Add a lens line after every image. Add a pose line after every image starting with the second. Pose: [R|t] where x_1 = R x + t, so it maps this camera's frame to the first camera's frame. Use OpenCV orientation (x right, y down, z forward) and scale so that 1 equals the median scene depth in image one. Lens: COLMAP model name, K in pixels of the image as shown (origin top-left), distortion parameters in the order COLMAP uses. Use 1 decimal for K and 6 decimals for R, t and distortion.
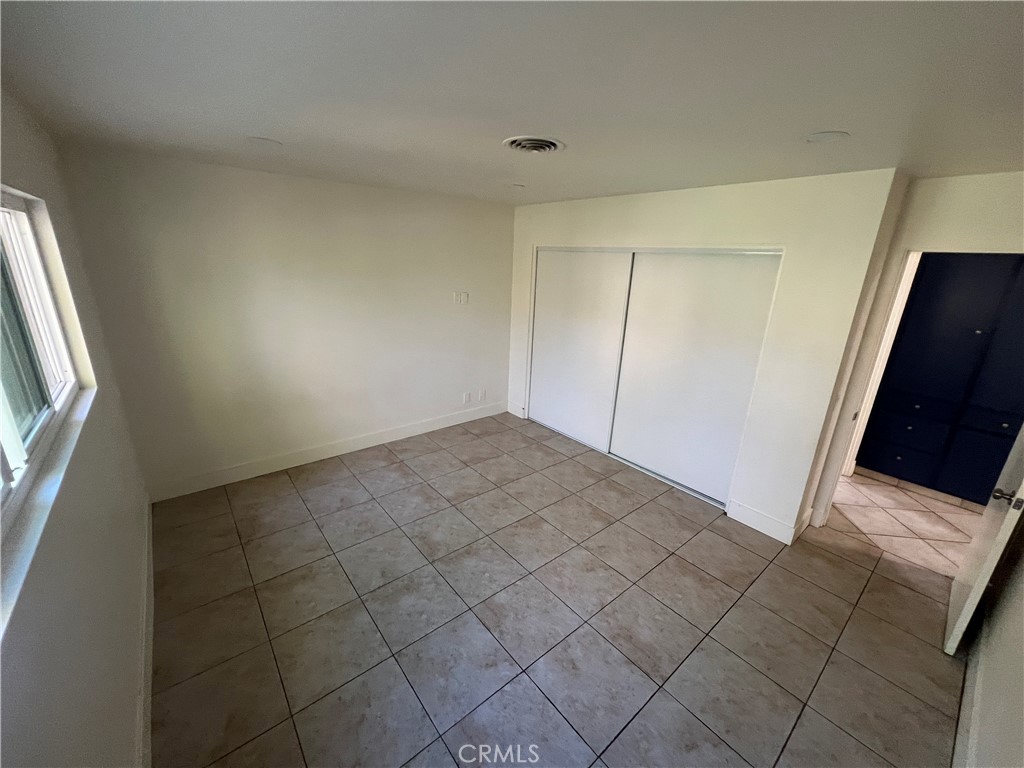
lens RADIAL K [[409.6, 0, 512.0], [0, 409.6, 384.0], [0, 0, 1]] dist [-0.005332, -0.000327]
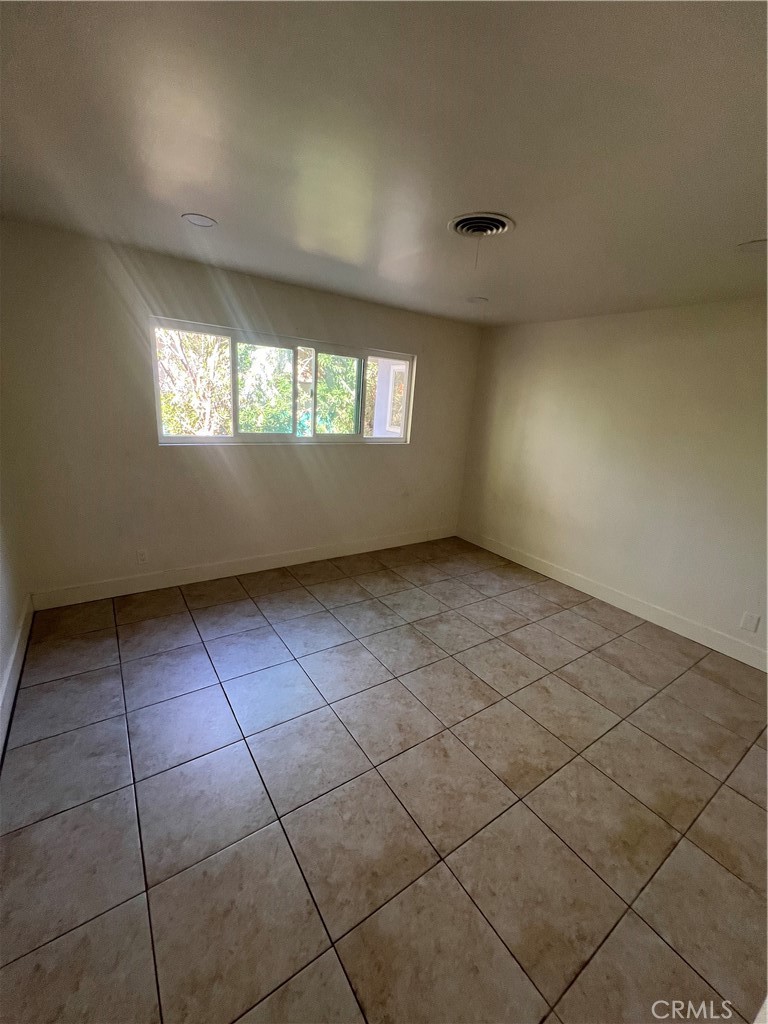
lens RADIAL K [[409.6, 0, 384.0], [0, 409.6, 512.0], [0, 0, 1]] dist [-0.005332, -0.000327]
pose [[-0.084831, 0.227082, -0.970174, 0.715044], [-0.367371, 0.897958, 0.242302, -0.089625], [0.926198, 0.376968, 0.007249, 0.654541]]
